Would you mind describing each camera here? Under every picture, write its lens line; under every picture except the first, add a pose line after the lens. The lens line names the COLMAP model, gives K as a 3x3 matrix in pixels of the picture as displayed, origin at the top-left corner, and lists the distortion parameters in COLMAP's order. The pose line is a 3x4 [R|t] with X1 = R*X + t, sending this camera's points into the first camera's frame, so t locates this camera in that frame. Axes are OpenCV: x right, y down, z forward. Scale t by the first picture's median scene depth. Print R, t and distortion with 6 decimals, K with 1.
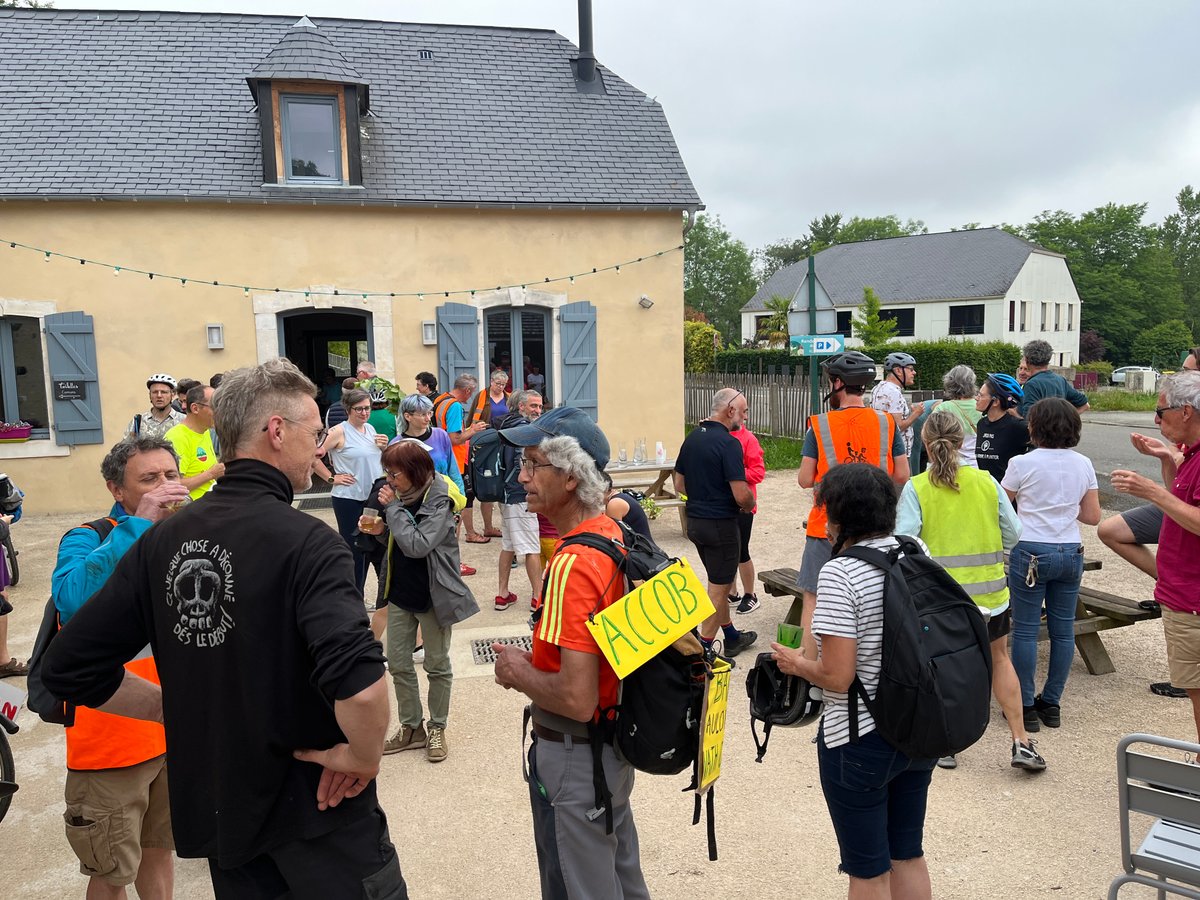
lens RADIAL K [[918.4, 0, 600.4], [0, 918.4, 449.3], [0, 0, 1]] dist [0.060262, -0.009804]
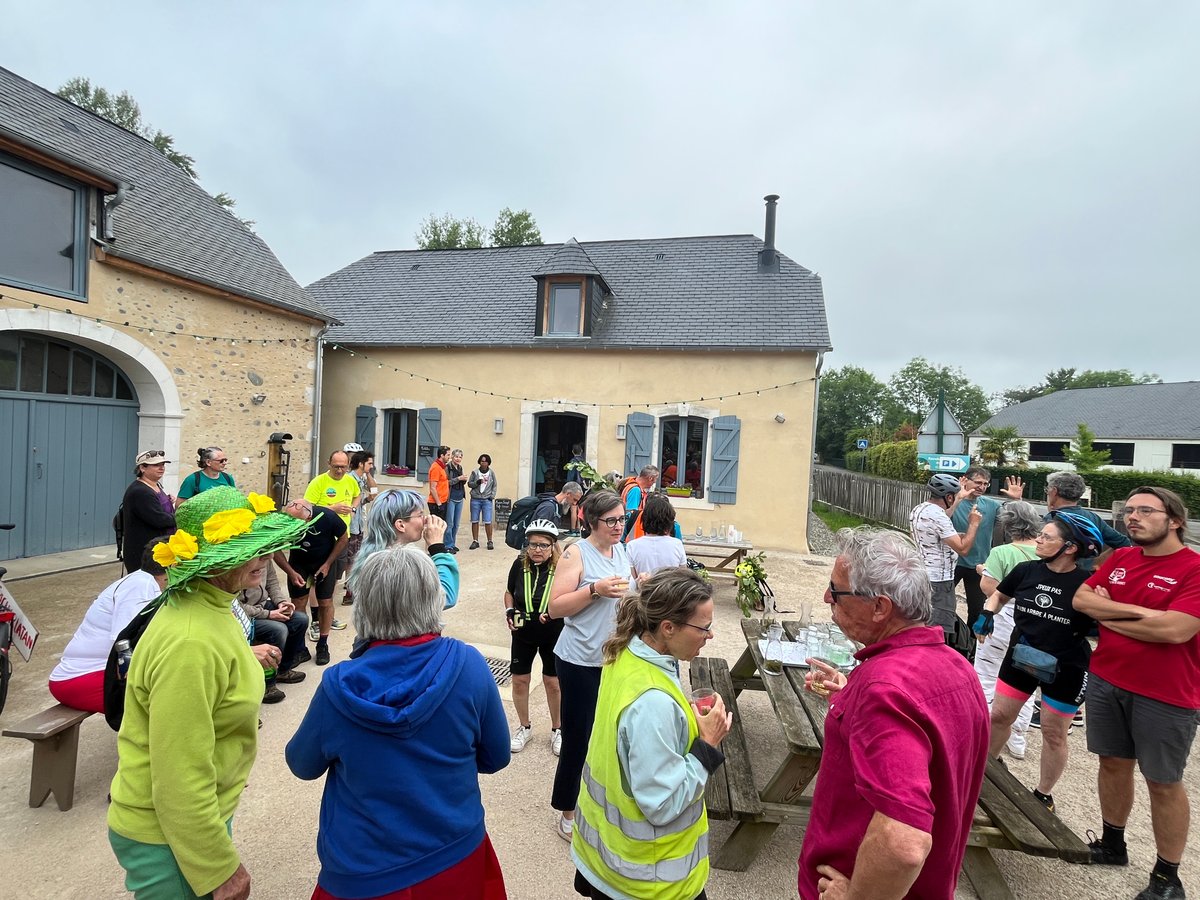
lens RADIAL K [[550.0, 0, 600.5], [0, 550.0, 451.1], [0, 0, 1]] dist [0.015387, 0.000110]
pose [[0.888798, 0.078113, -0.451593, 0.184195], [-0.122149, 0.990100, -0.069146, -0.027178], [0.441721, 0.116619, 0.889541, 0.185718]]
